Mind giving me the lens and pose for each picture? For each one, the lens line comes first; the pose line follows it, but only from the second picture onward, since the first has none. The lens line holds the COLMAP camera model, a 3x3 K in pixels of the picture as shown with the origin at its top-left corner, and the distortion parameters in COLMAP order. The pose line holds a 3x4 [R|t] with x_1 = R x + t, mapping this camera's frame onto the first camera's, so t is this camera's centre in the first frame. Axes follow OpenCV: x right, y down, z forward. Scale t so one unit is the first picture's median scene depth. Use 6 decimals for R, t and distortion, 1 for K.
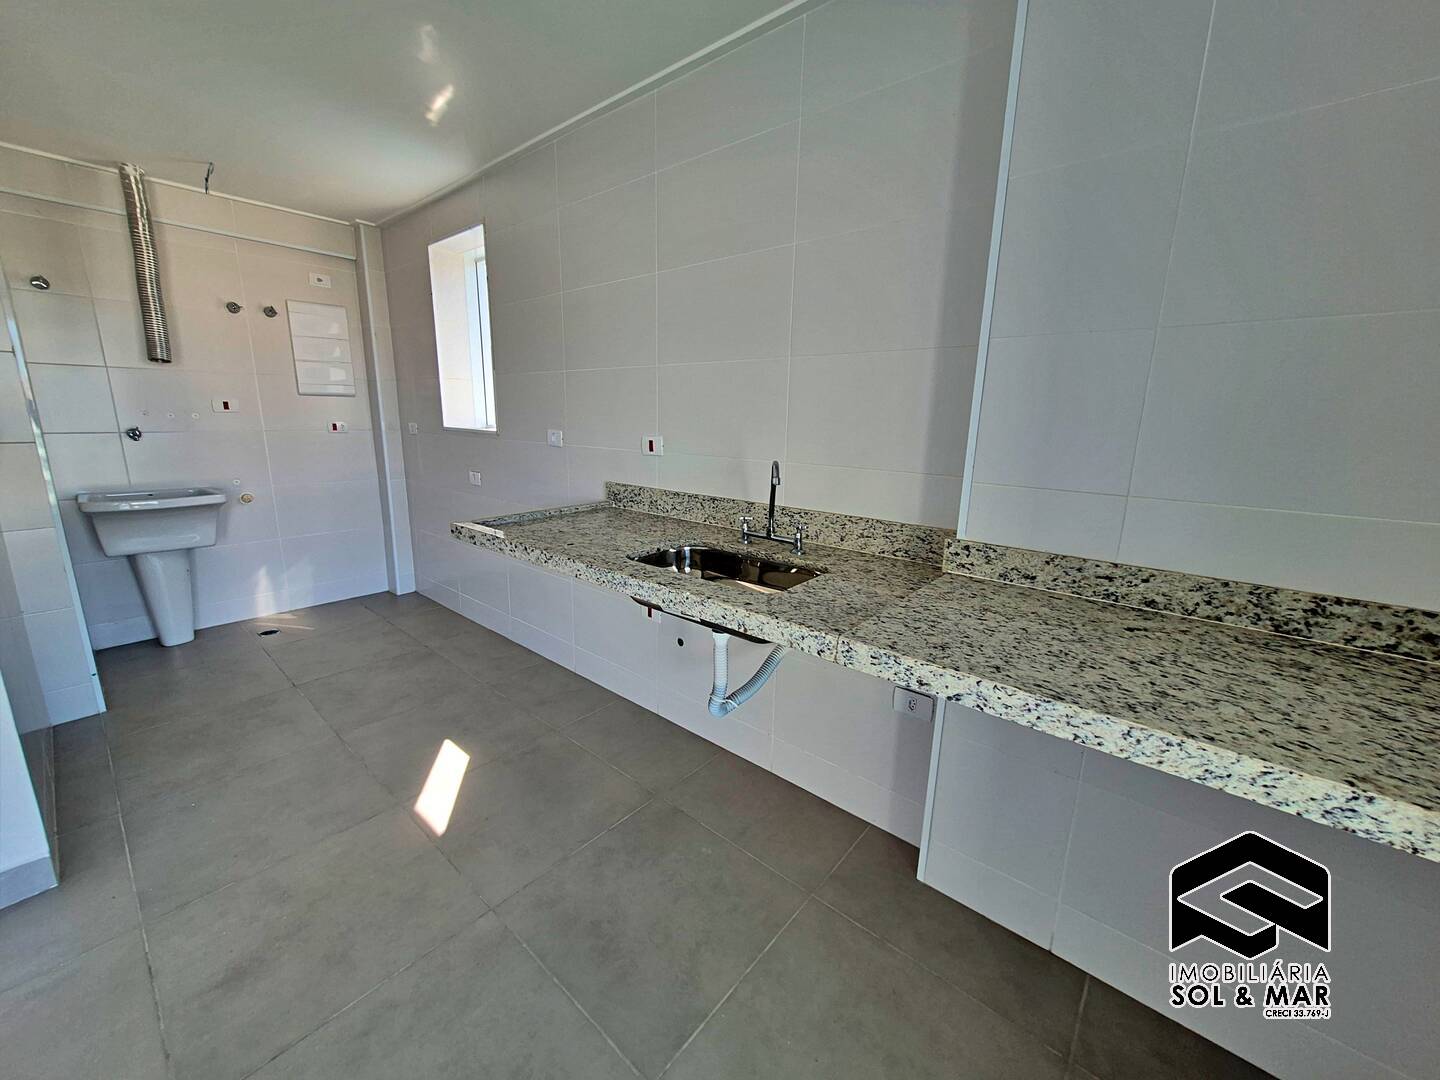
lens RADIAL K [[563.9, 0, 710.5], [0, 563.9, 533.6], [0, 0, 1]] dist [0.005325, -0.000331]
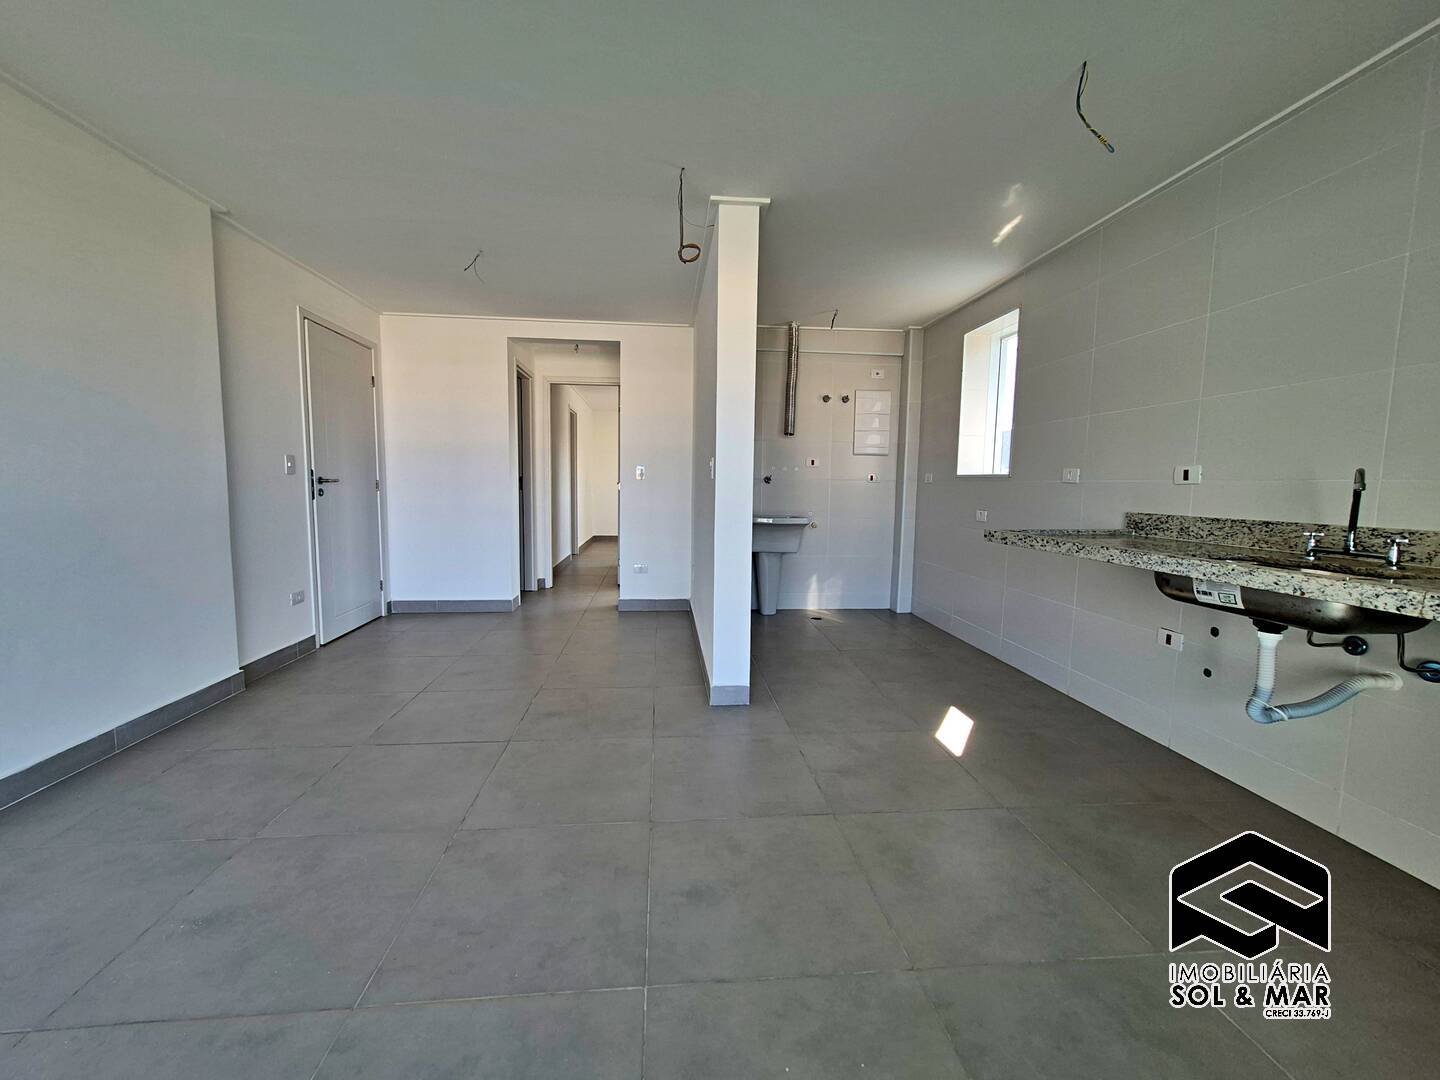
lens RADIAL K [[563.9, 0, 710.5], [0, 563.9, 533.6], [0, 0, 1]] dist [0.005325, -0.000331]
pose [[0.717993, 0.056805, -0.693728, -0.004733], [-0.148309, 0.986262, -0.072738, 0.161069], [0.680066, 0.155111, 0.716555, -0.337346]]
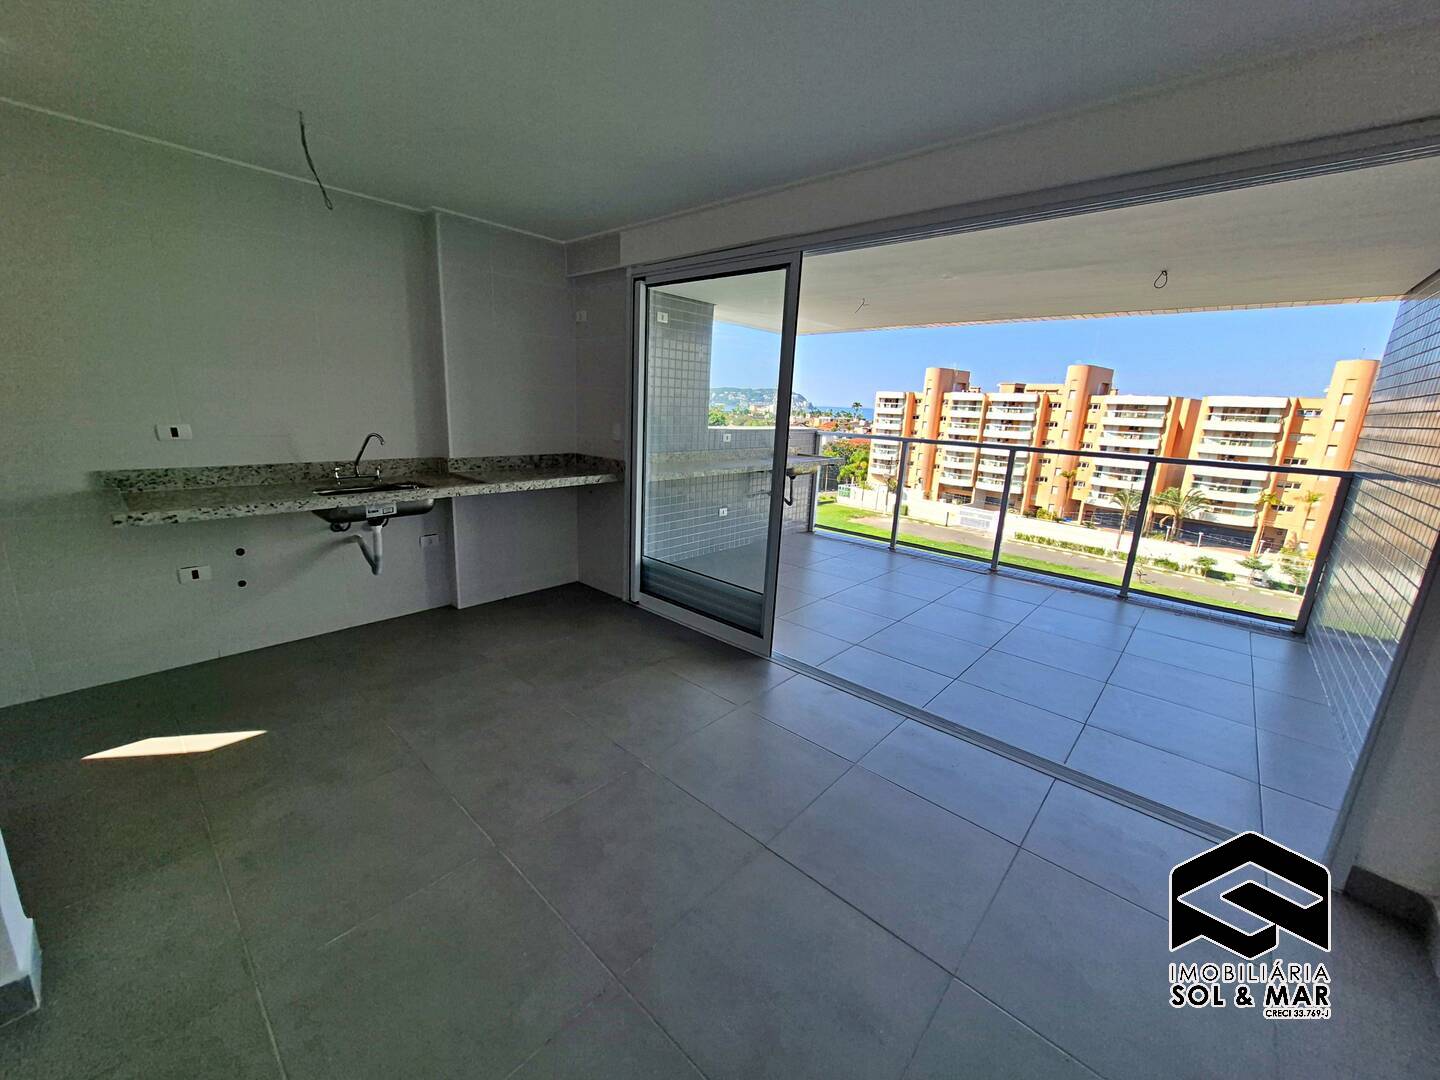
lens RADIAL K [[563.9, 0, 710.5], [0, 563.9, 533.6], [0, 0, 1]] dist [0.005325, -0.000331]
pose [[0.018931, -0.242693, 0.969918, -1.324435], [0.166801, 0.957263, 0.236271, -0.045786], [-0.985809, 0.157311, 0.058604, -0.154691]]
